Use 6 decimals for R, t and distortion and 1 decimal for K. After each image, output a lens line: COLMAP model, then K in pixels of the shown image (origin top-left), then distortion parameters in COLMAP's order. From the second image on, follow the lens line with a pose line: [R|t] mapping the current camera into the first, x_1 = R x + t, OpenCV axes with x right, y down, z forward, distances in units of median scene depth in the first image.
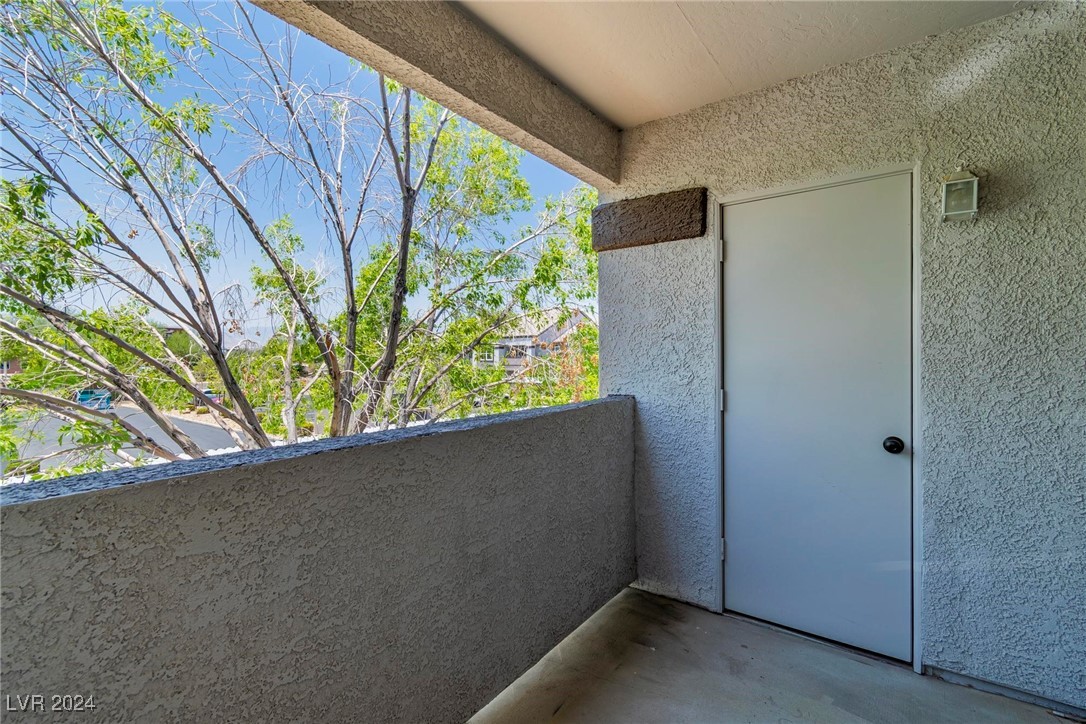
lens RADIAL K [[486.6, 0, 551.1], [0, 486.6, 362.5], [0, 0, 1]] dist [0.004202, -0.002299]
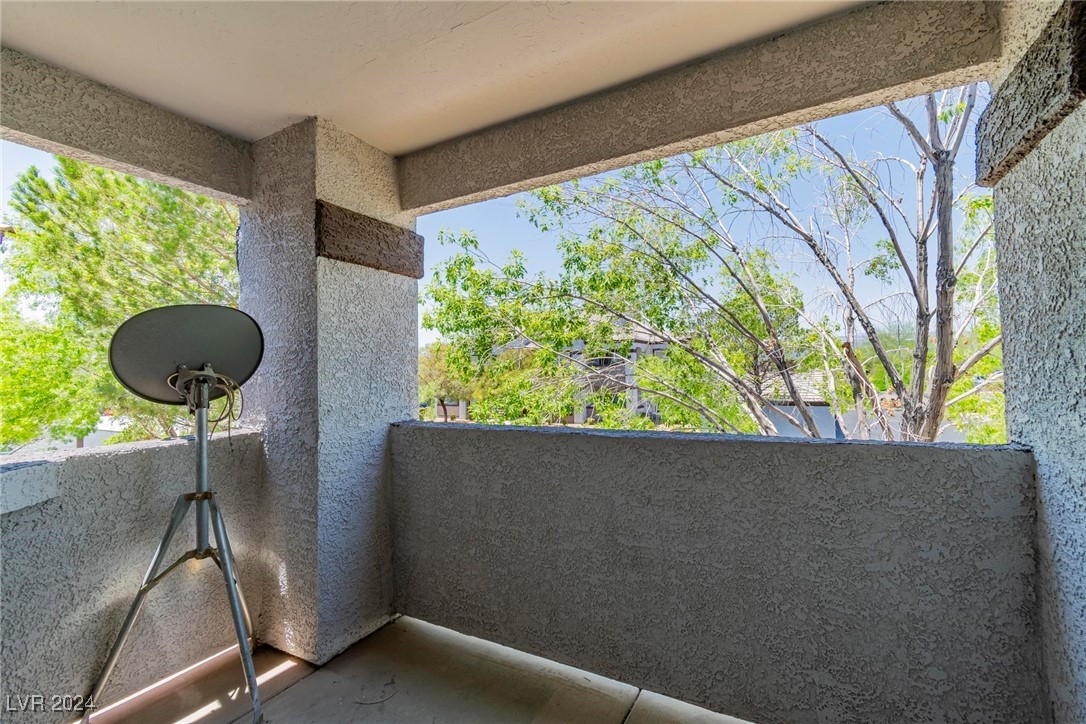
lens RADIAL K [[486.6, 0, 543.1], [0, 486.6, 362.8], [0, 0, 1]] dist [0.004202, -0.002299]
pose [[0.106382, -0.019167, -0.994141, 1.022056], [0.007074, 0.999803, -0.018520, -0.025173], [0.994300, -0.005062, 0.106497, 0.701484]]
